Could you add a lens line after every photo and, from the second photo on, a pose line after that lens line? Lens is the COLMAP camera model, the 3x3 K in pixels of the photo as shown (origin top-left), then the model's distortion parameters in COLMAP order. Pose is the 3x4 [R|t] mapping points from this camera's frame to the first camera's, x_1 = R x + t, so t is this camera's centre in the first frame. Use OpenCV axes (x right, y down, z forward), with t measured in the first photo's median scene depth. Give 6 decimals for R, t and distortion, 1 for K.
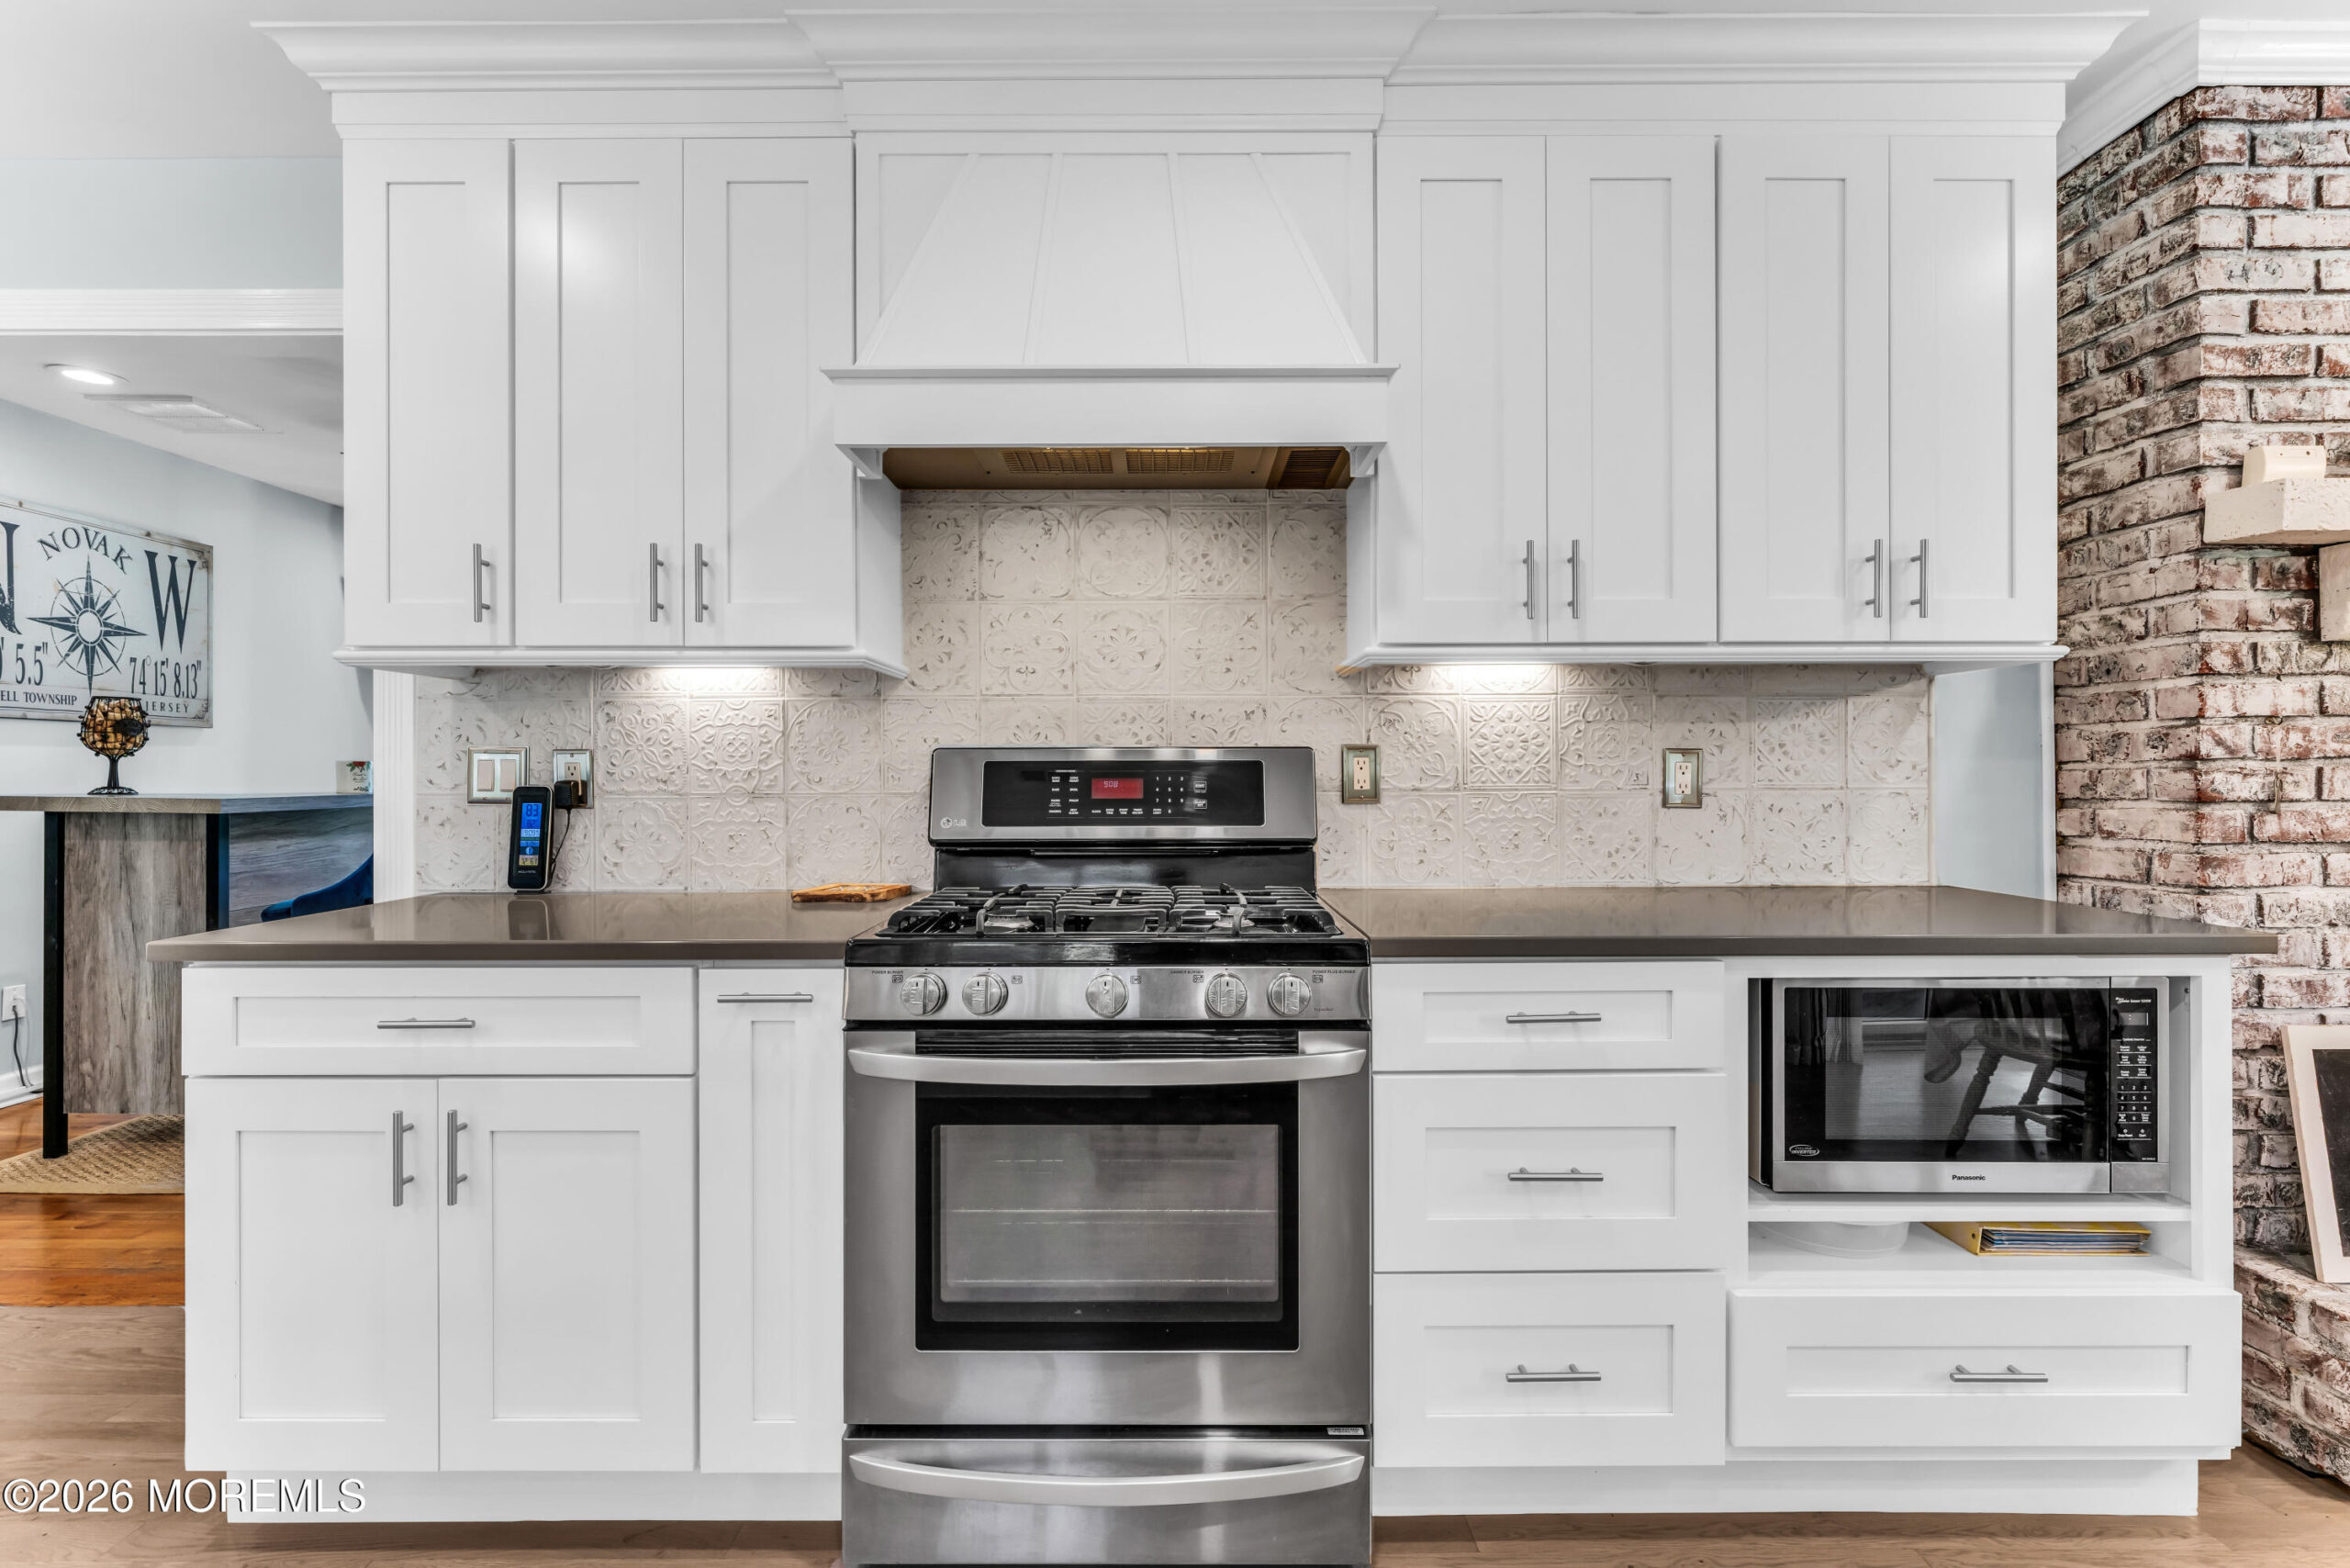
lens RADIAL K [[1049.1, 0, 1166.8], [0, 1049.1, 772.6], [0, 0, 1]] dist [-0.005432, -0.000471]
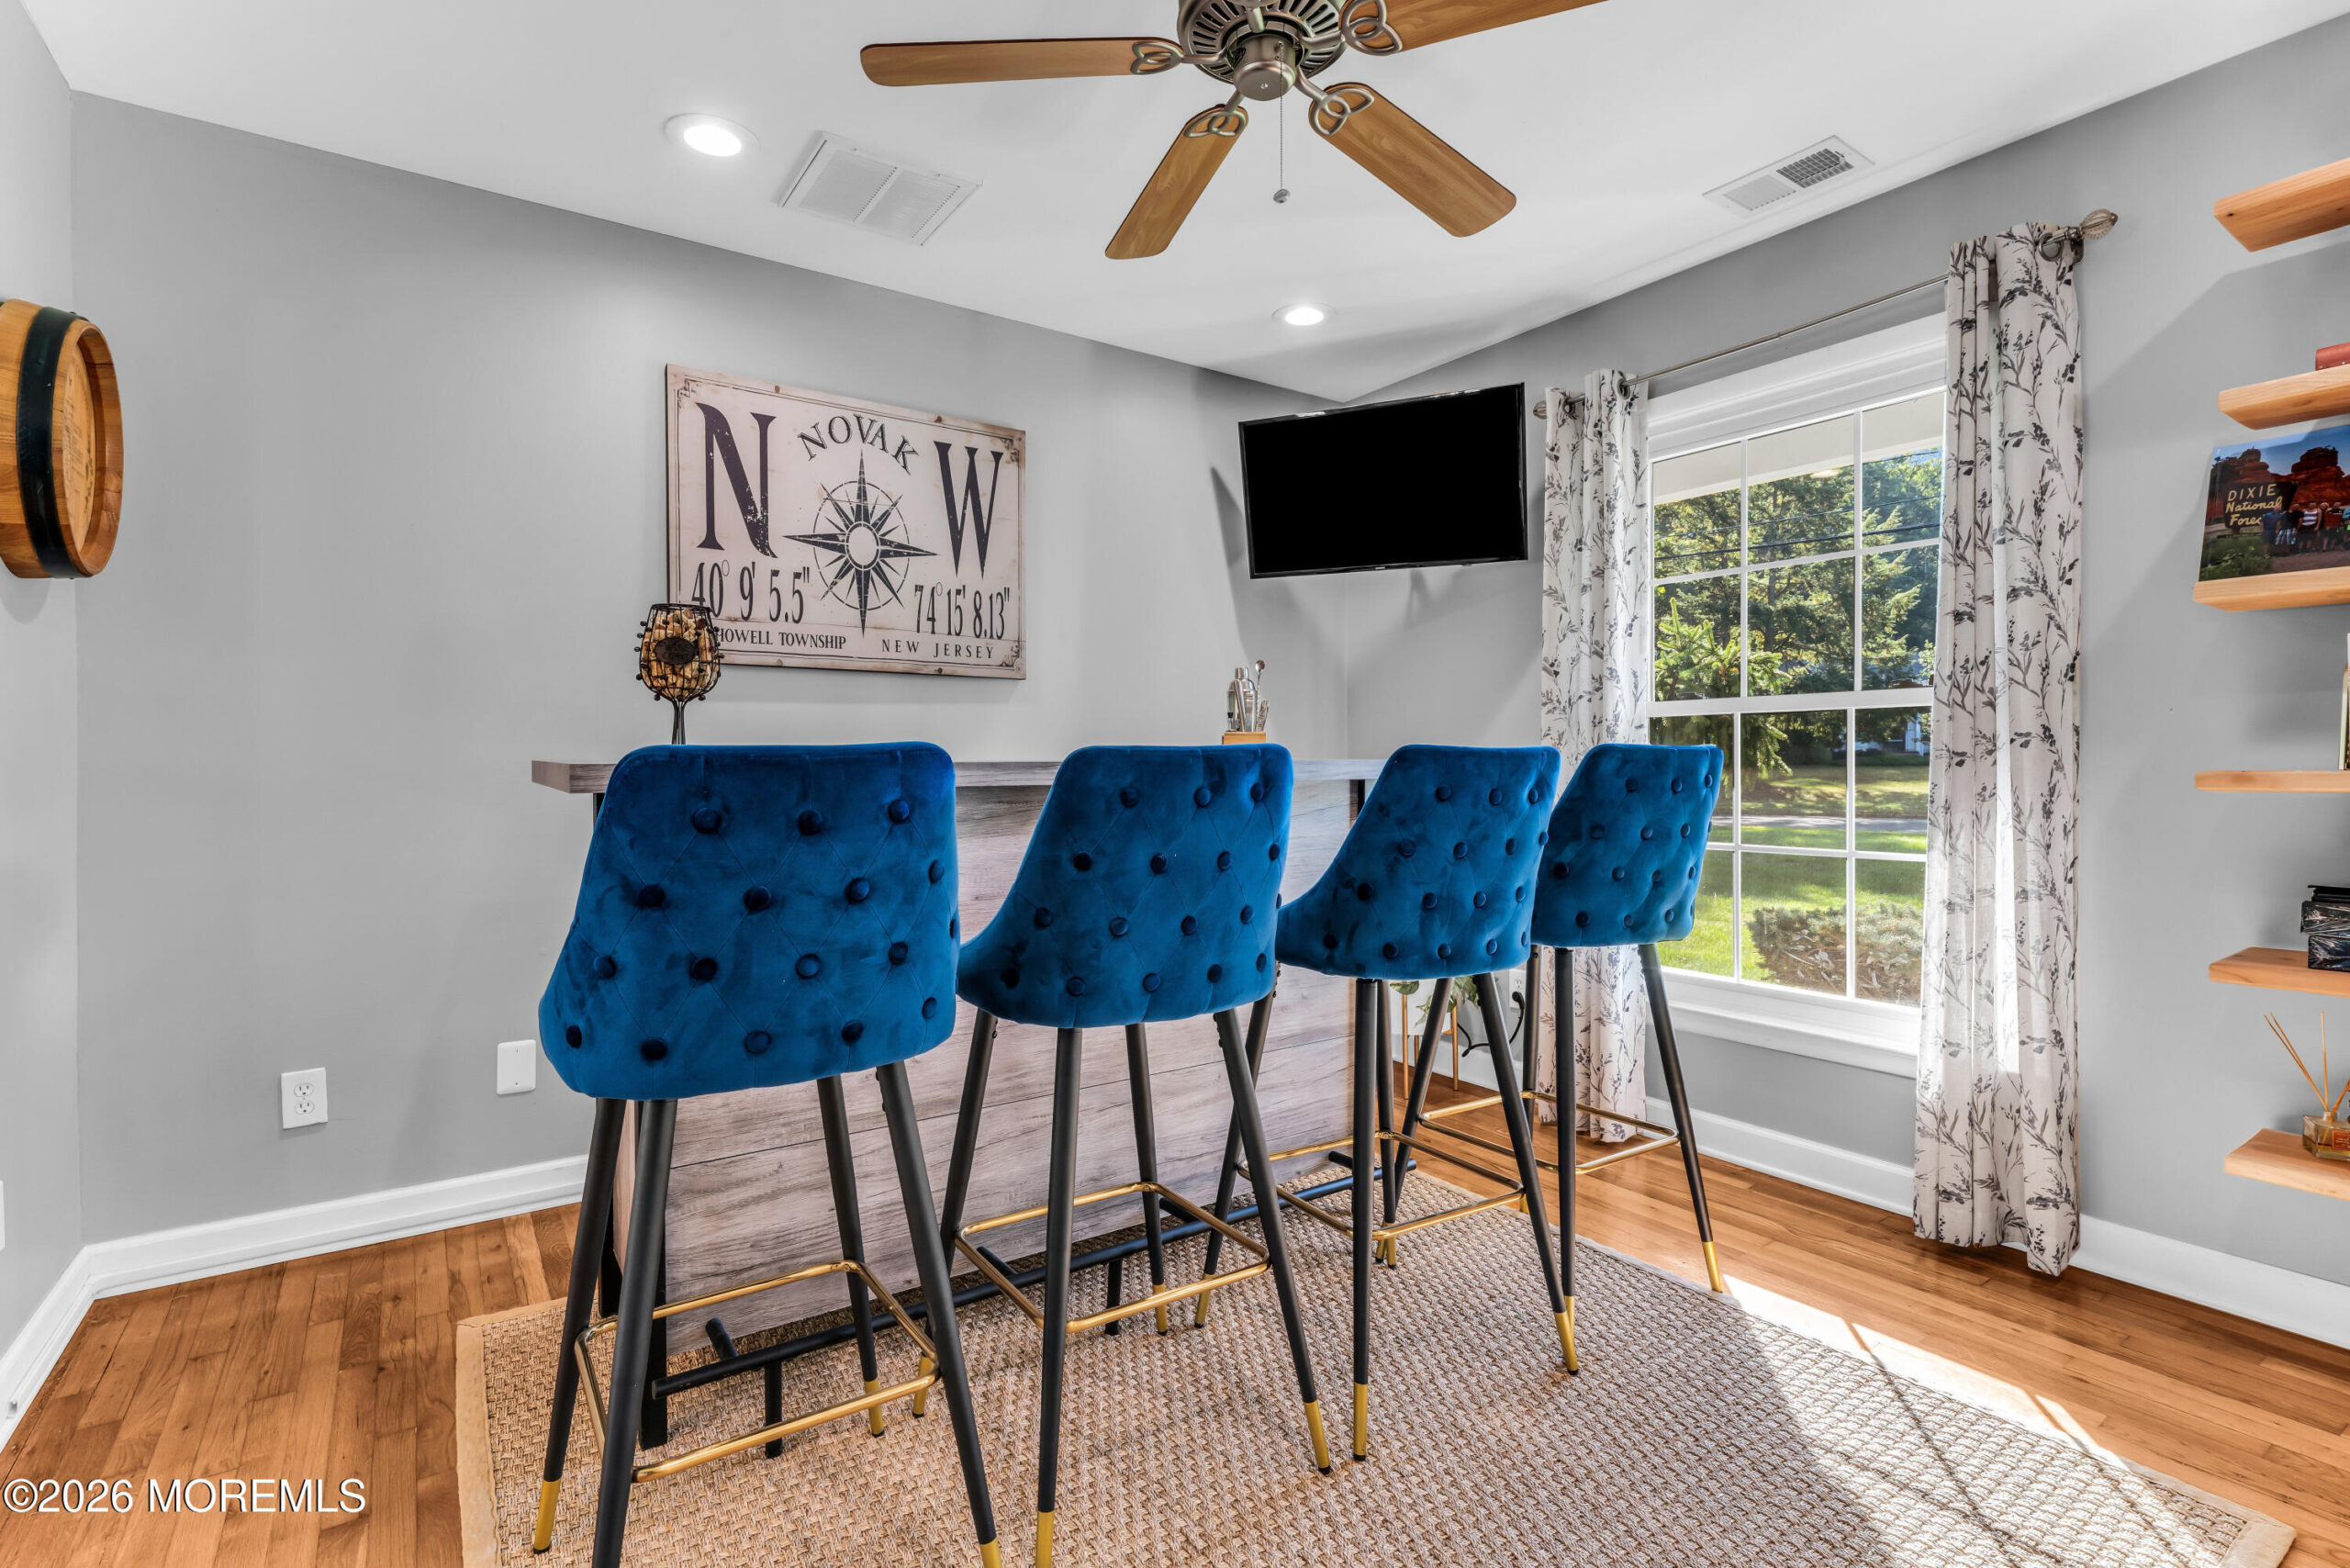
lens RADIAL K [[1090.6, 0, 1156.0], [0, 1090.6, 777.8], [0, 0, 1]] dist [0.003859, -0.000109]
pose [[0.546208, 0.007951, -0.837612, -0.247752], [0.000507, 0.999952, 0.009822, 0.021271], [0.837650, -0.005789, 0.546177, 0.736103]]
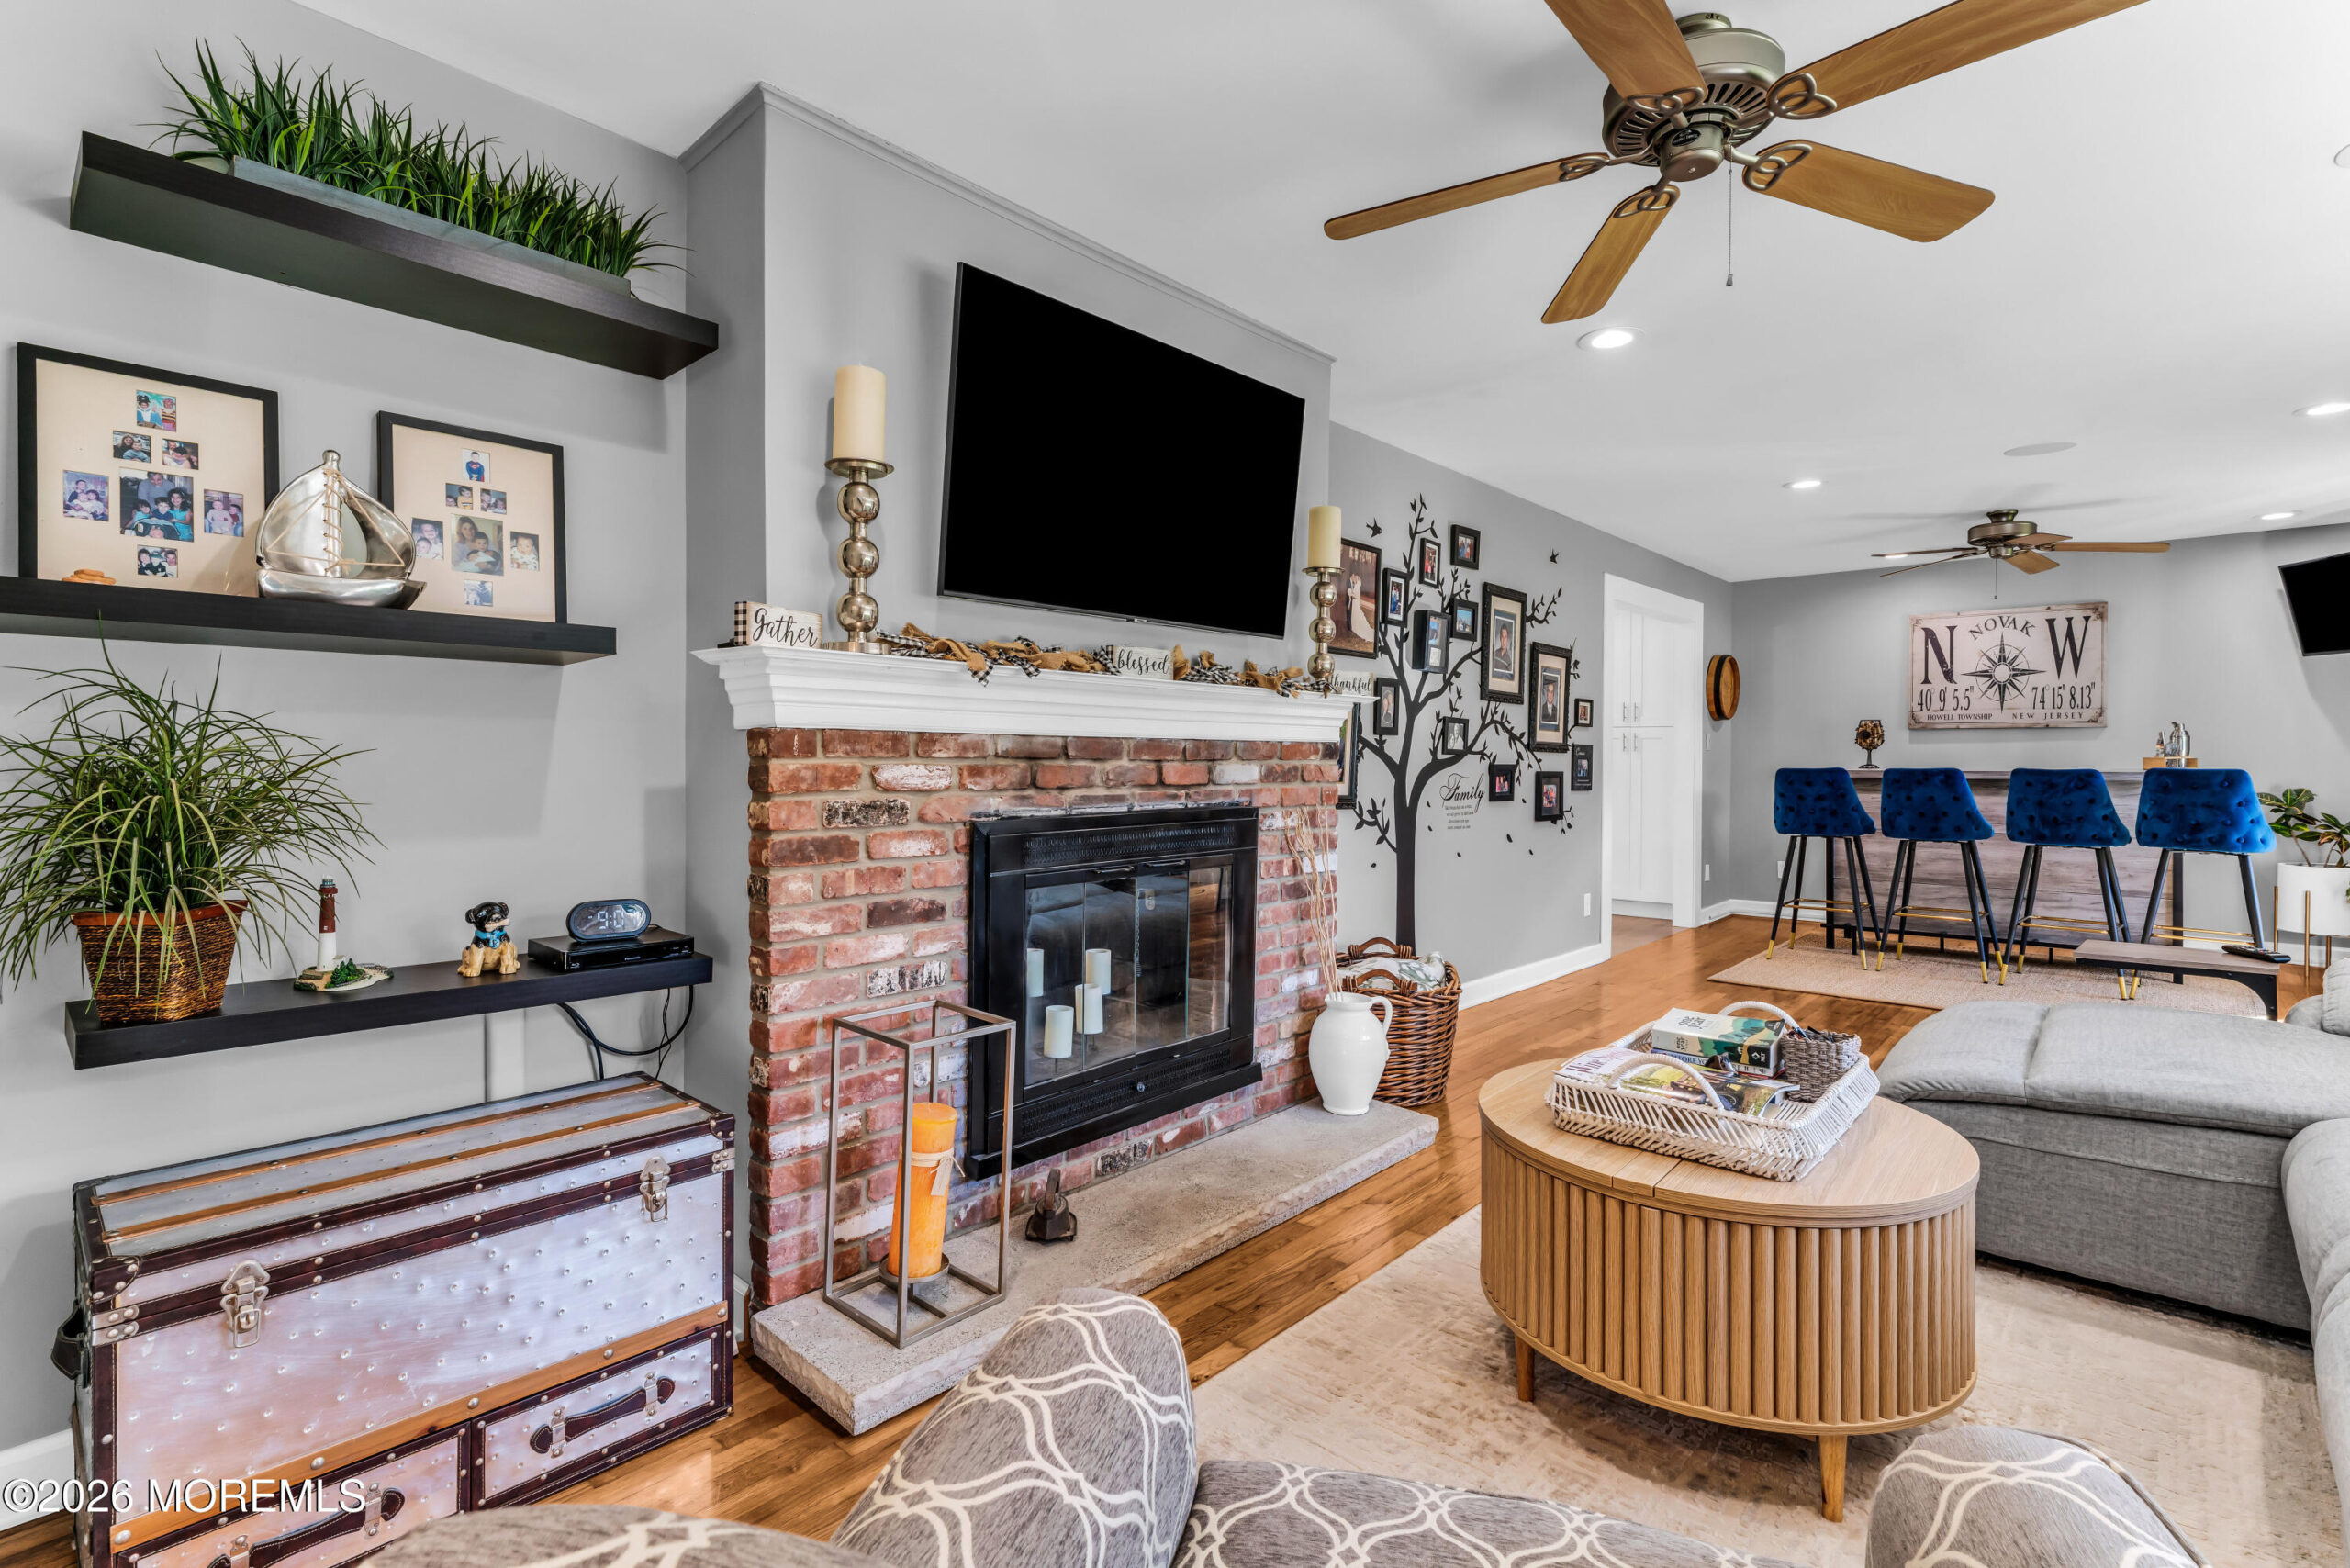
lens RADIAL K [[1090.6, 0, 1188.8], [0, 1090.6, 759.2], [0, 0, 1]] dist [0.003859, -0.000109]
pose [[-0.662254, 0.007325, -0.749244, 1.195436], [0.001364, 0.999962, 0.008570, -0.014698], [0.749279, 0.004653, -0.662239, 1.176485]]
